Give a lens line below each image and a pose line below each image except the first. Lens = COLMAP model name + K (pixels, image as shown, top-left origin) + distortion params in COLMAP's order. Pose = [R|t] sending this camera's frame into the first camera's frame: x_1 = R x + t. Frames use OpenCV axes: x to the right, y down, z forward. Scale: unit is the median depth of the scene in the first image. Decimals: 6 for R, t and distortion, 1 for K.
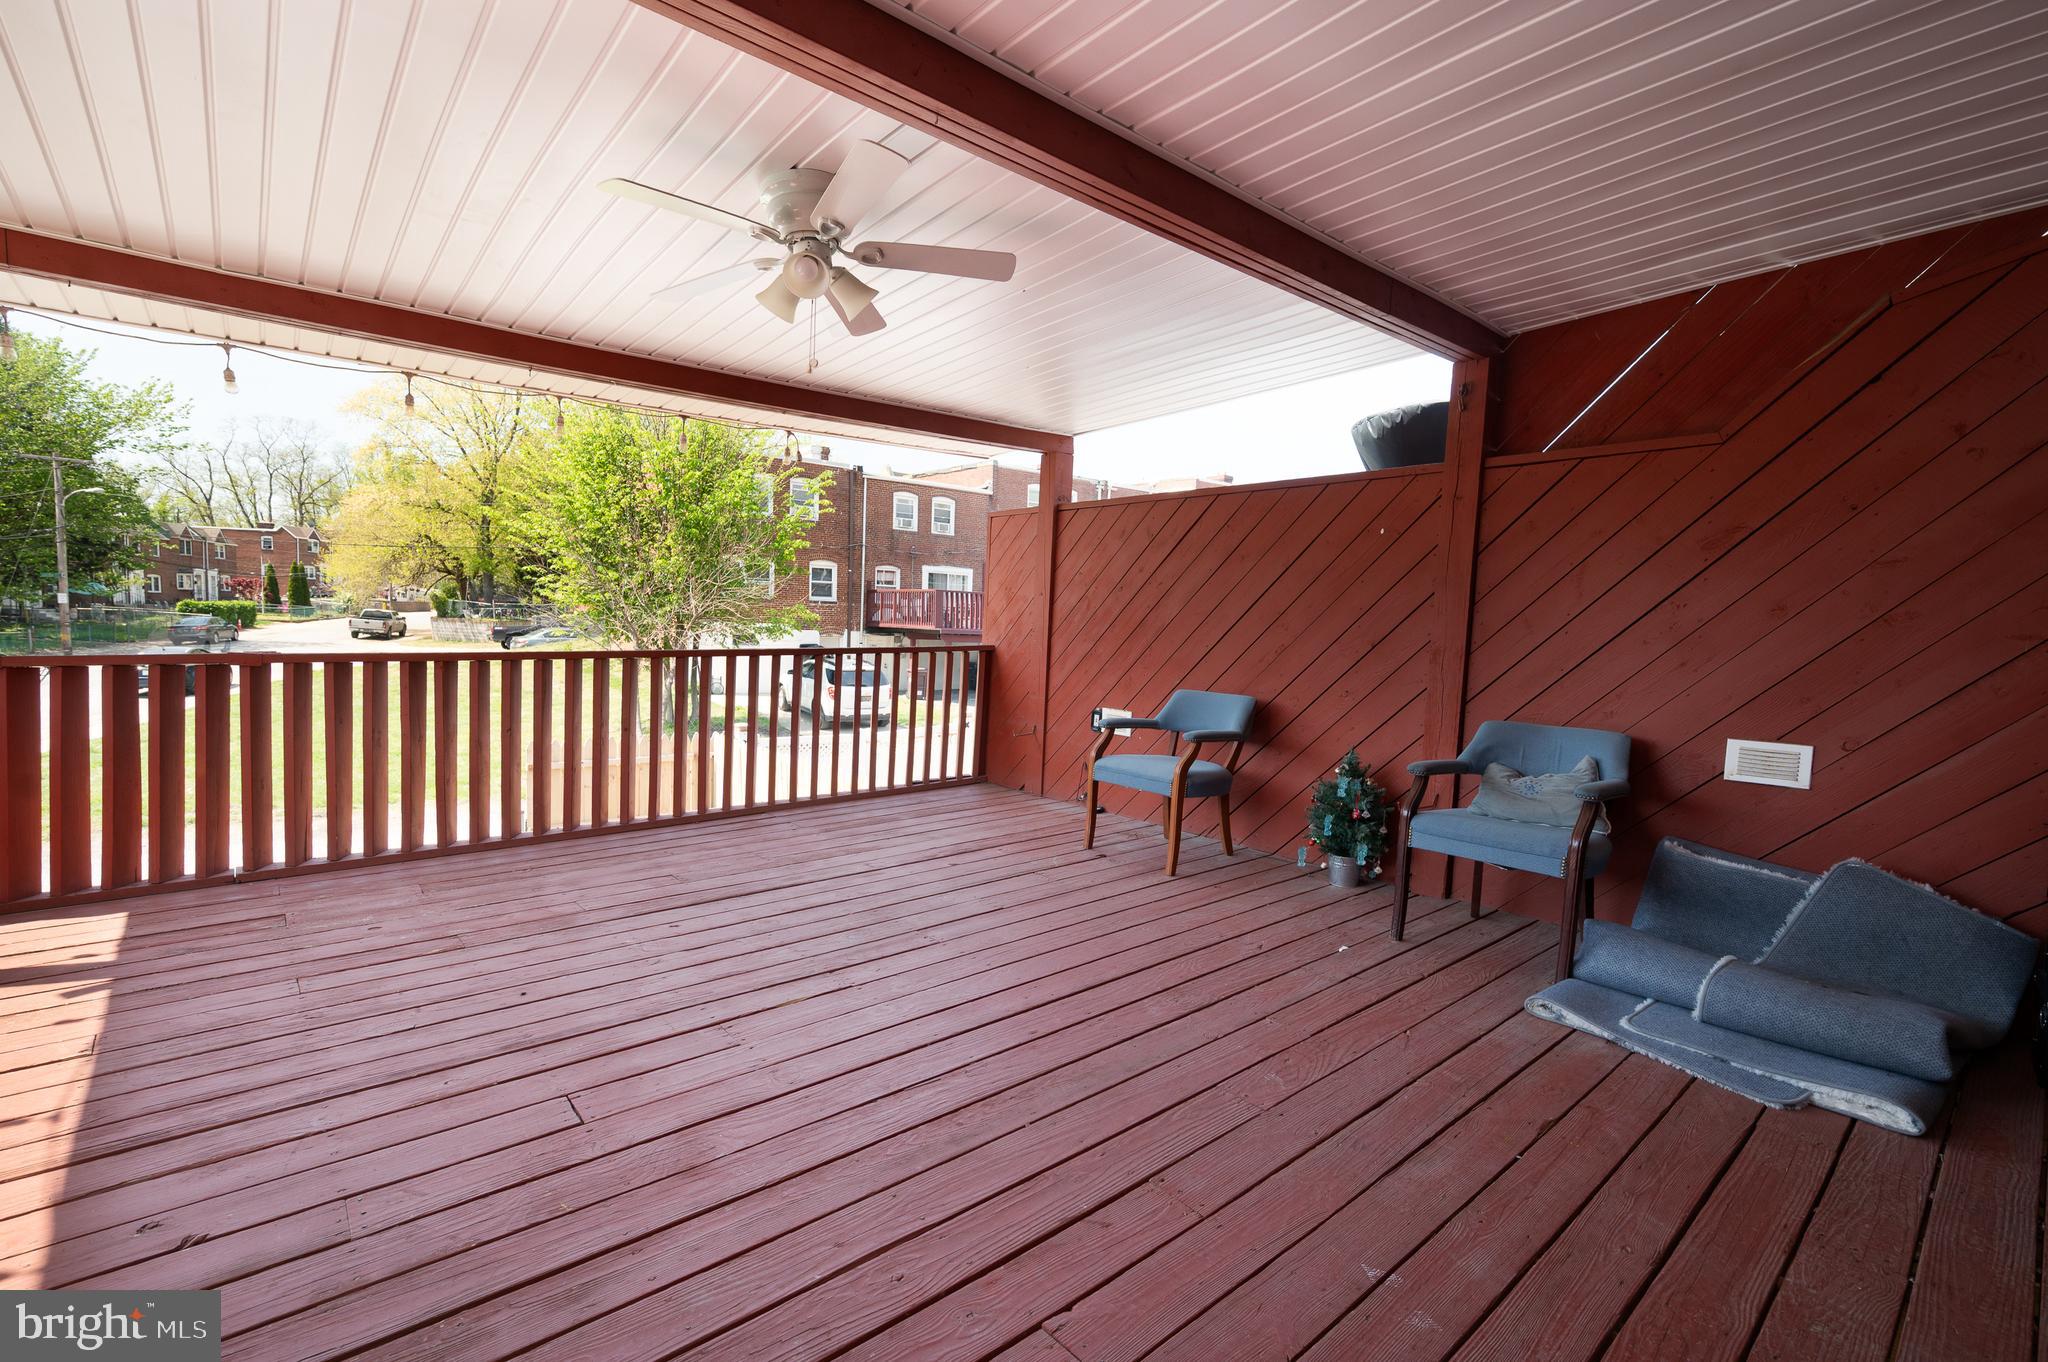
lens RADIAL K [[879.2, 0, 1060.8], [0, 879.2, 686.3], [0, 0, 1]] dist [-0.002291, -0.000119]
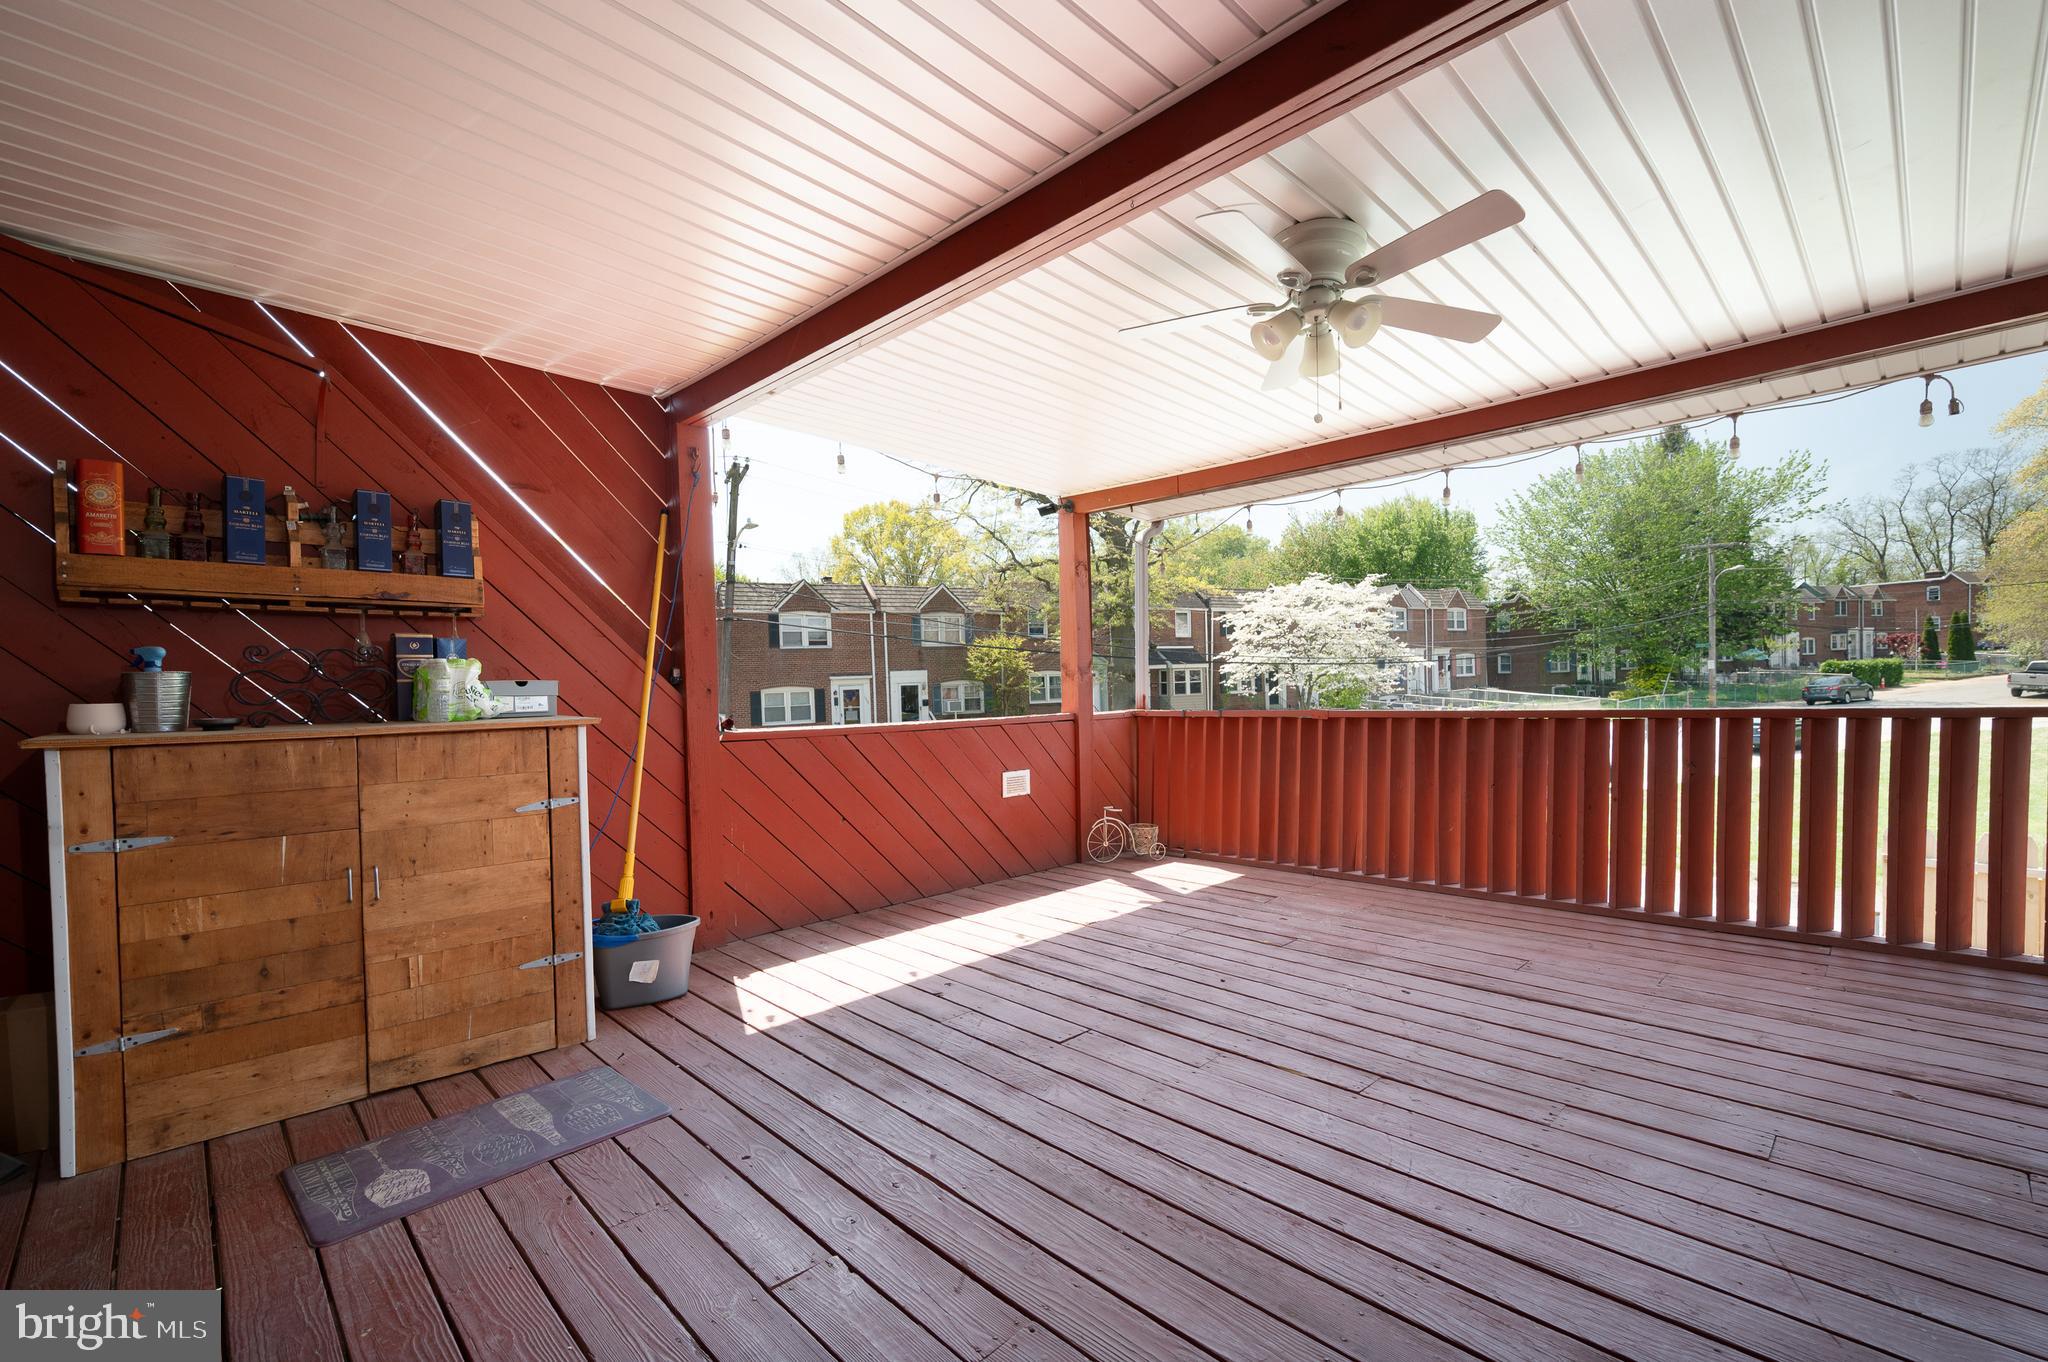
lens RADIAL K [[901.6, 0, 1011.1], [0, 901.6, 733.6], [0, 0, 1]] dist [-0.001636, -0.000397]
pose [[0.048613, 0.032061, -0.998303, 0.522982], [-0.046898, 0.998456, 0.029782, -0.023536], [0.997716, 0.045371, 0.050042, 0.487935]]
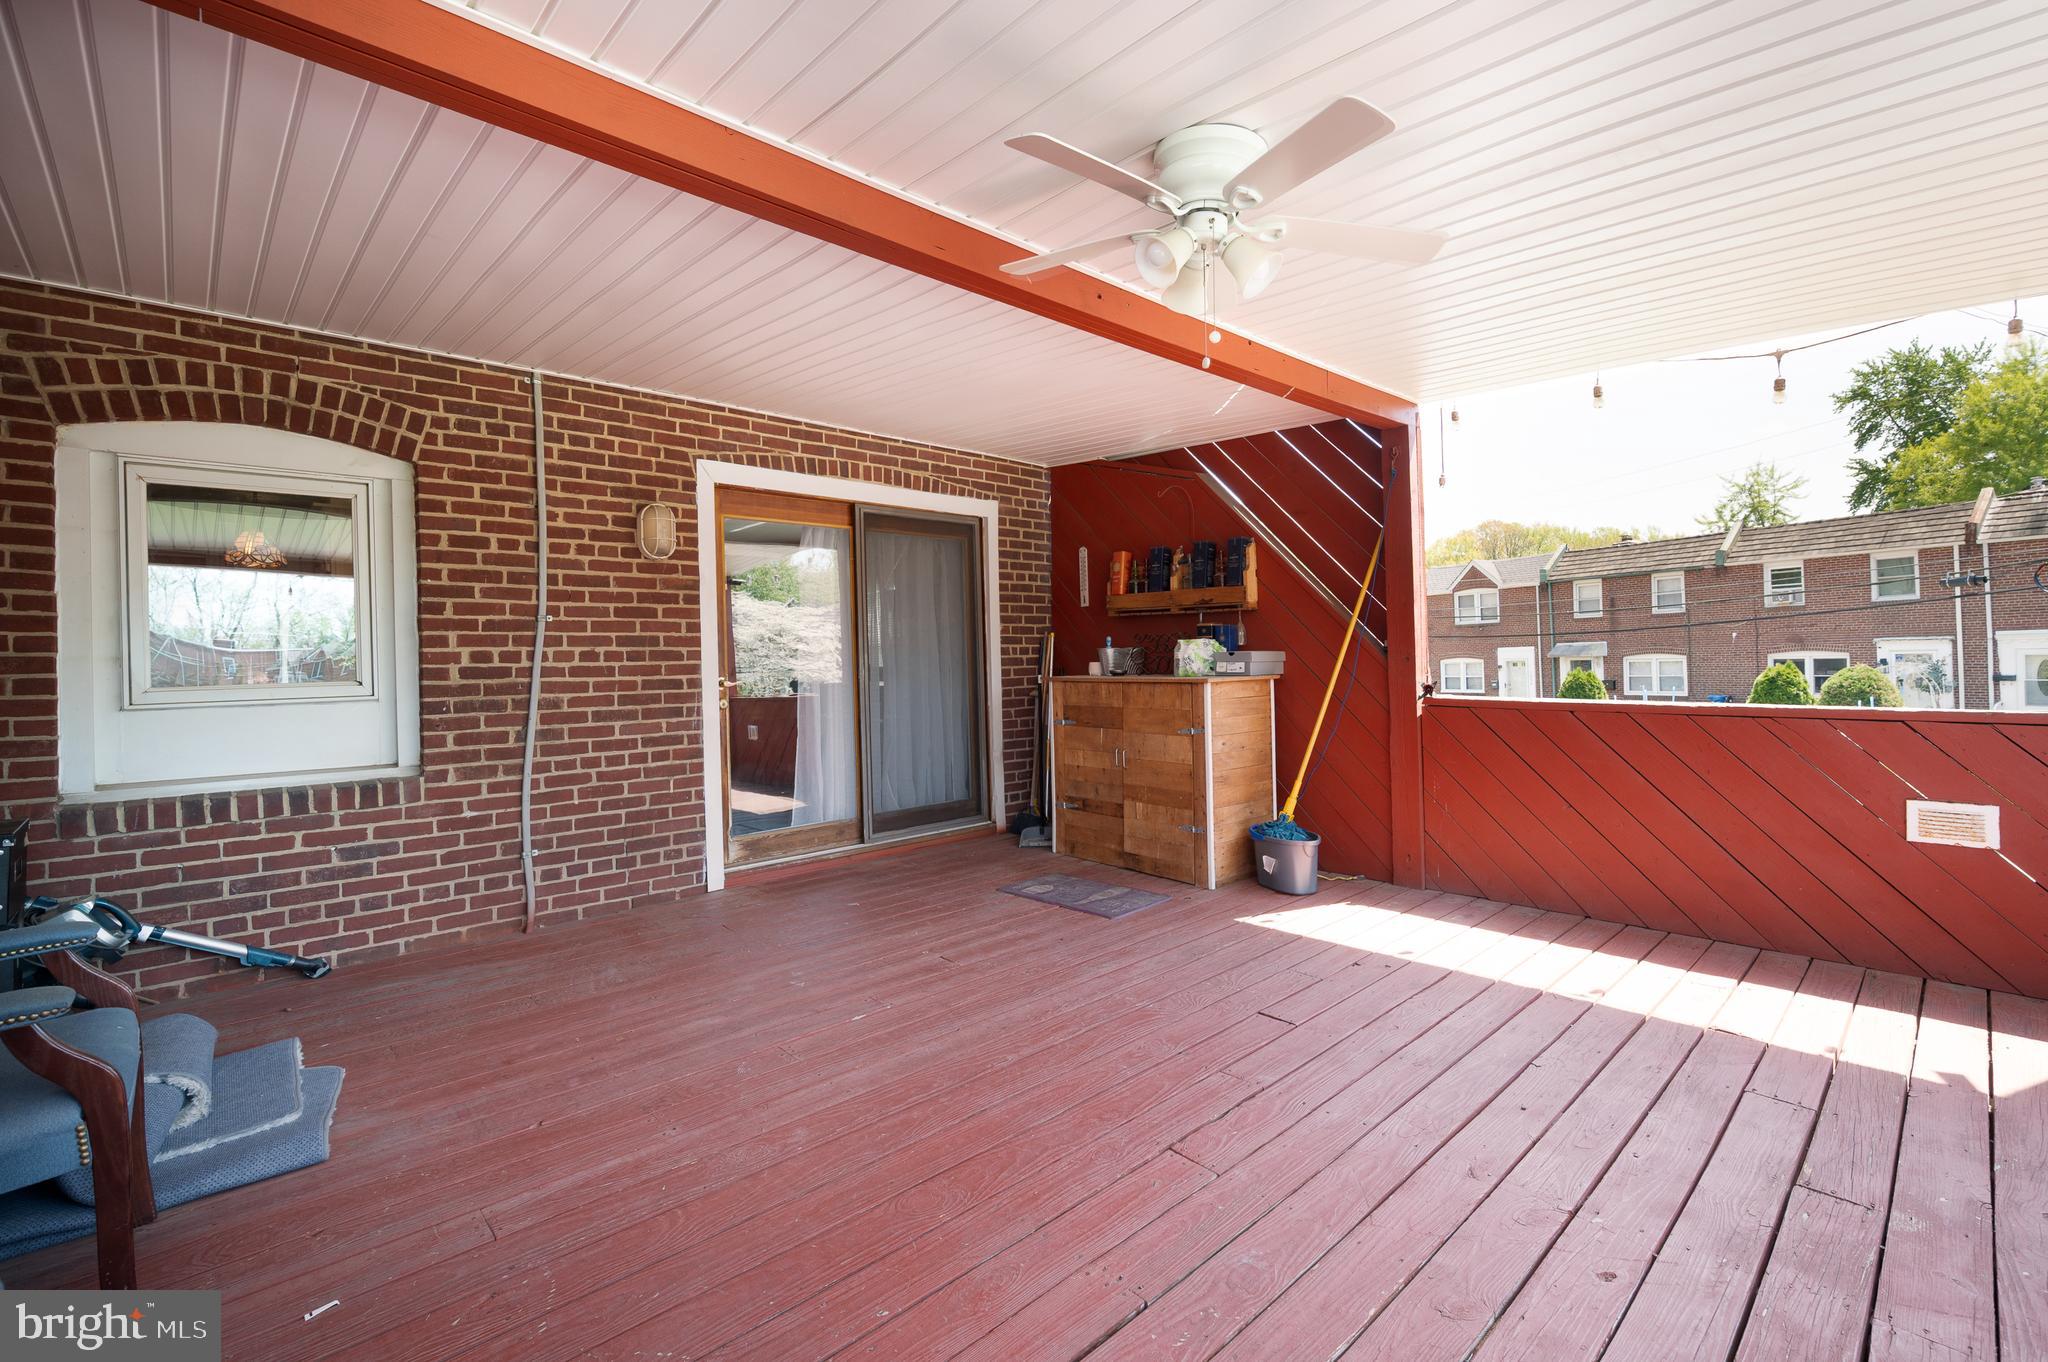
lens RADIAL K [[879.2, 0, 1060.8], [0, 879.2, 686.3], [0, 0, 1]] dist [-0.002291, -0.000119]
pose [[-0.998179, -0.001430, -0.060298, -0.082716], [-0.008056, 0.993923, 0.109786, -0.127227], [0.059775, 0.110072, -0.992125, 1.429128]]
